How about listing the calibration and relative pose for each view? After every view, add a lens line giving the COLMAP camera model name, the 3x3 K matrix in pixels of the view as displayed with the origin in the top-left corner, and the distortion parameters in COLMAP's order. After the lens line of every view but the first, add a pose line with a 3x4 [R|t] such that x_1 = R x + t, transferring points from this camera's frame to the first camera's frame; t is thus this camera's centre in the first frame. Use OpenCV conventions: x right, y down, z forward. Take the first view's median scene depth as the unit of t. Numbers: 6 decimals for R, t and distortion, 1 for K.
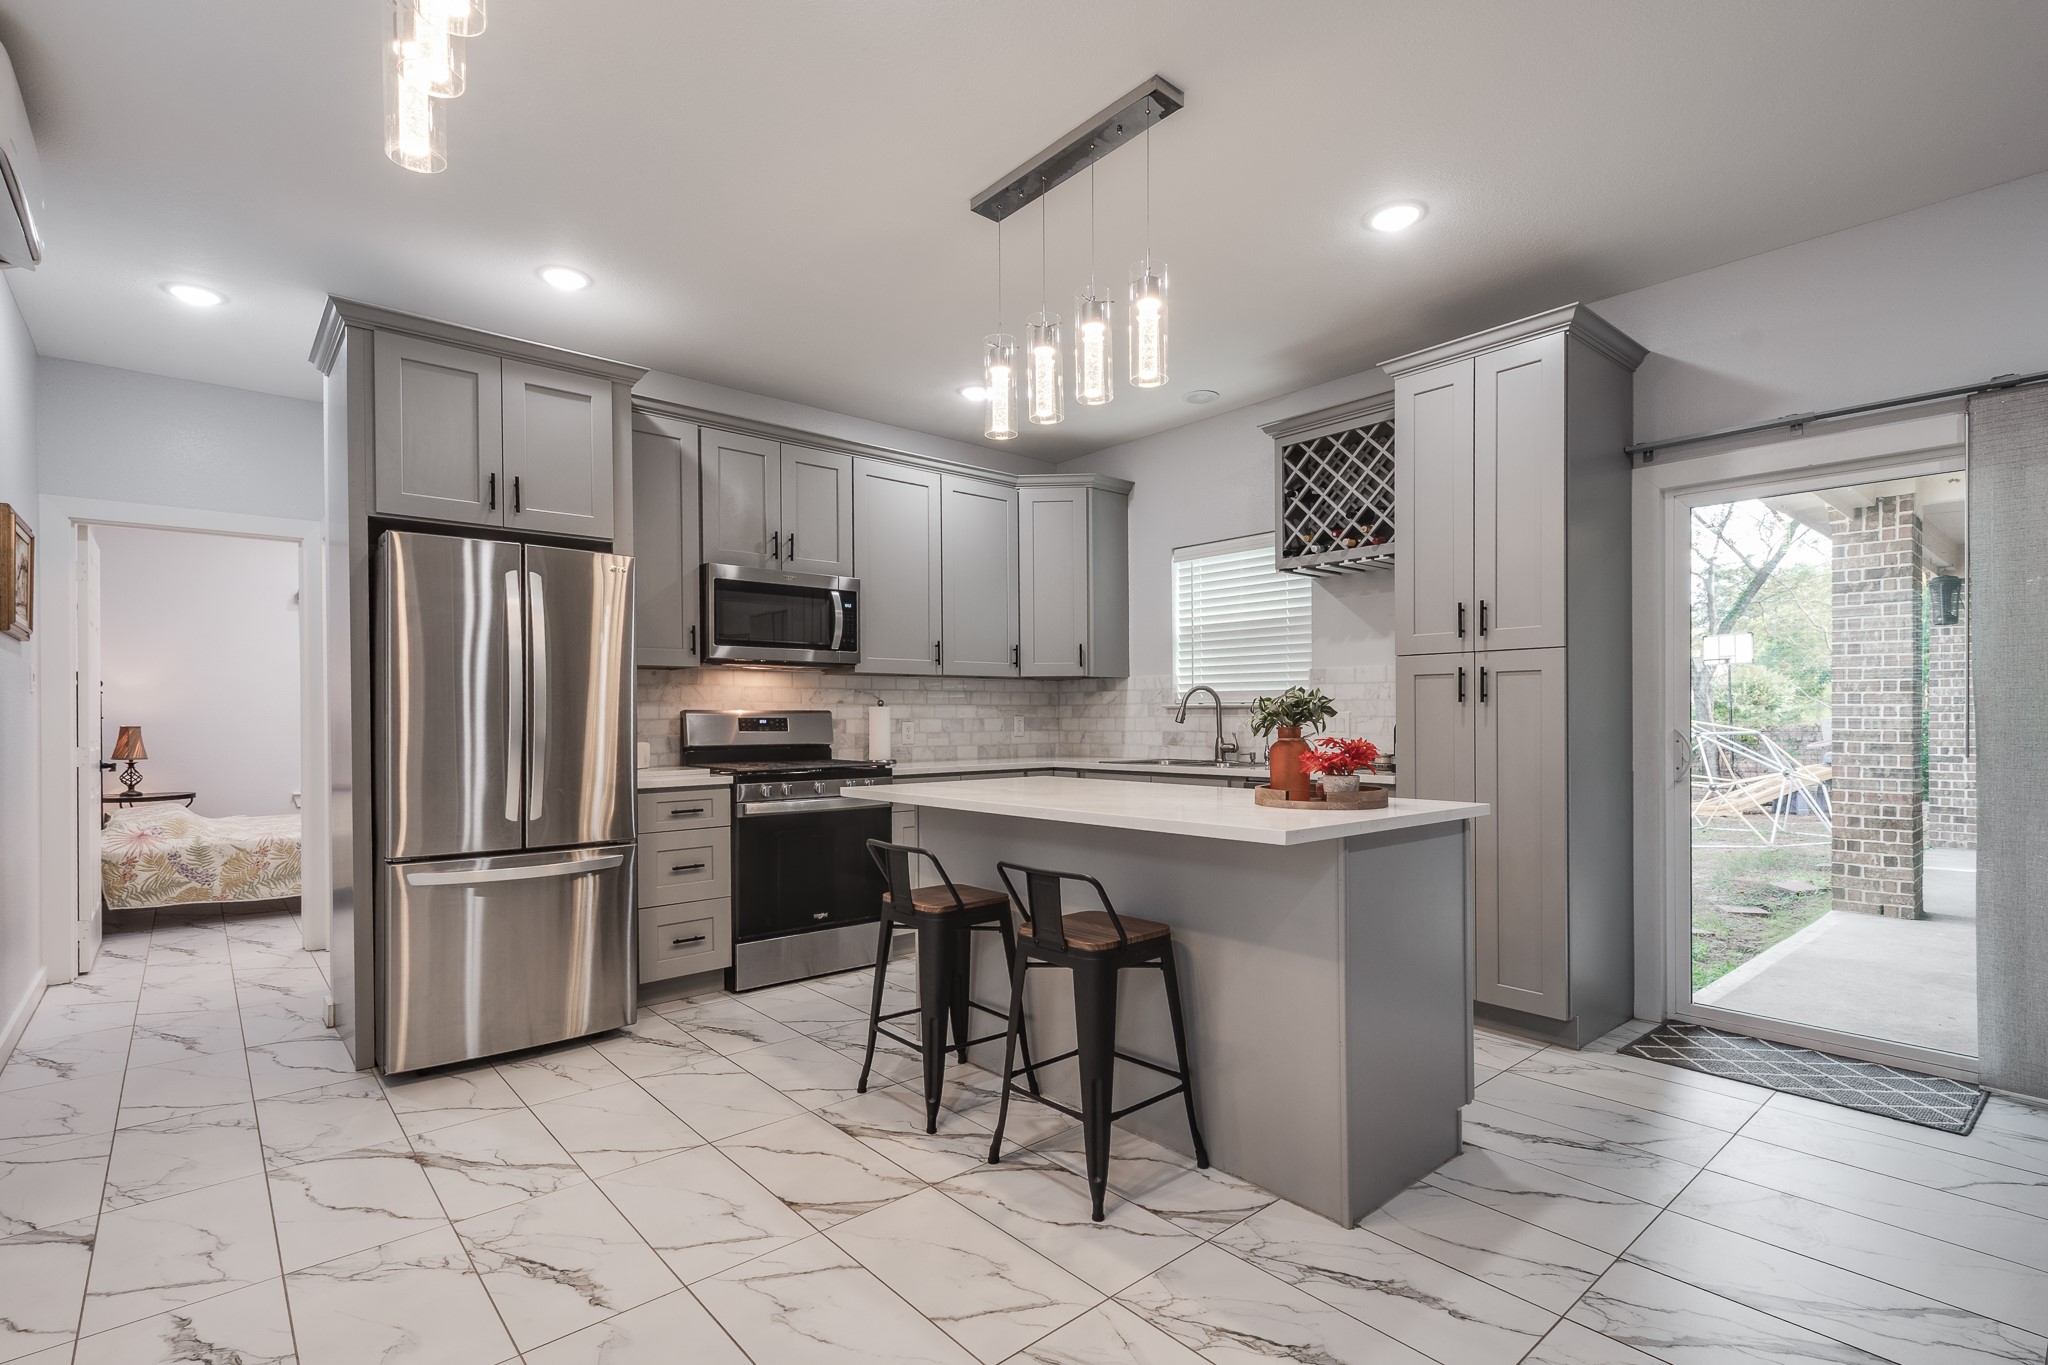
lens RADIAL K [[941.2, 0, 1002.5], [0, 941.2, 715.8], [0, 0, 1]] dist [0.014041, 0.000280]
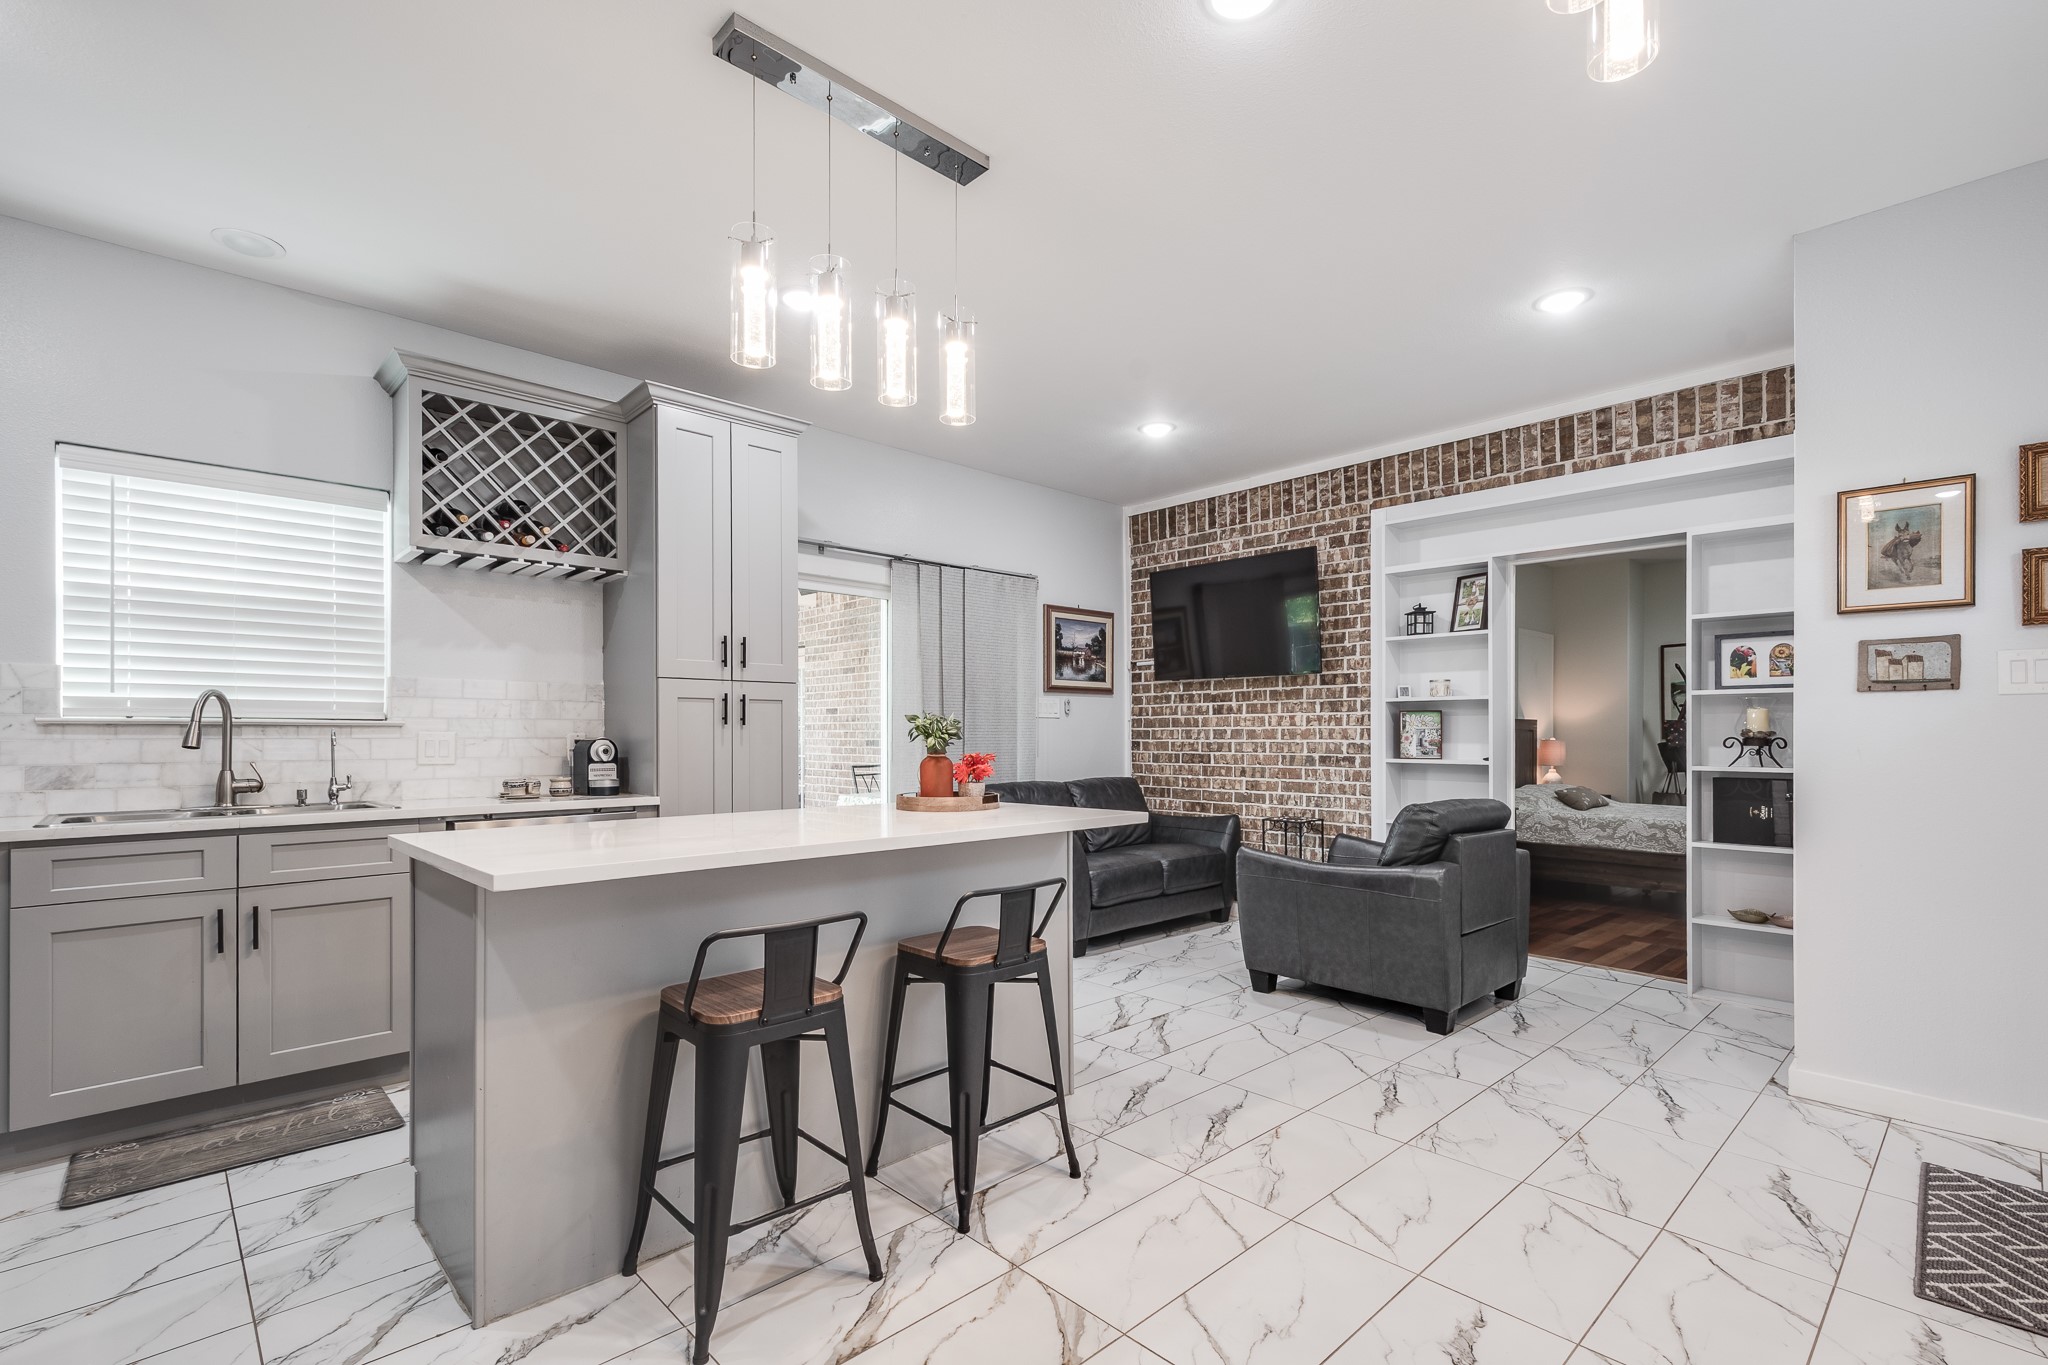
lens RADIAL K [[941.2, 0, 1028.7], [0, 941.2, 733.4], [0, 0, 1]] dist [0.014041, 0.000280]
pose [[-0.051253, 0.007254, 0.998659, -0.510962], [0.002334, 0.999972, -0.007144, 0.003782], [-0.998683, 0.001965, -0.051268, 0.550318]]
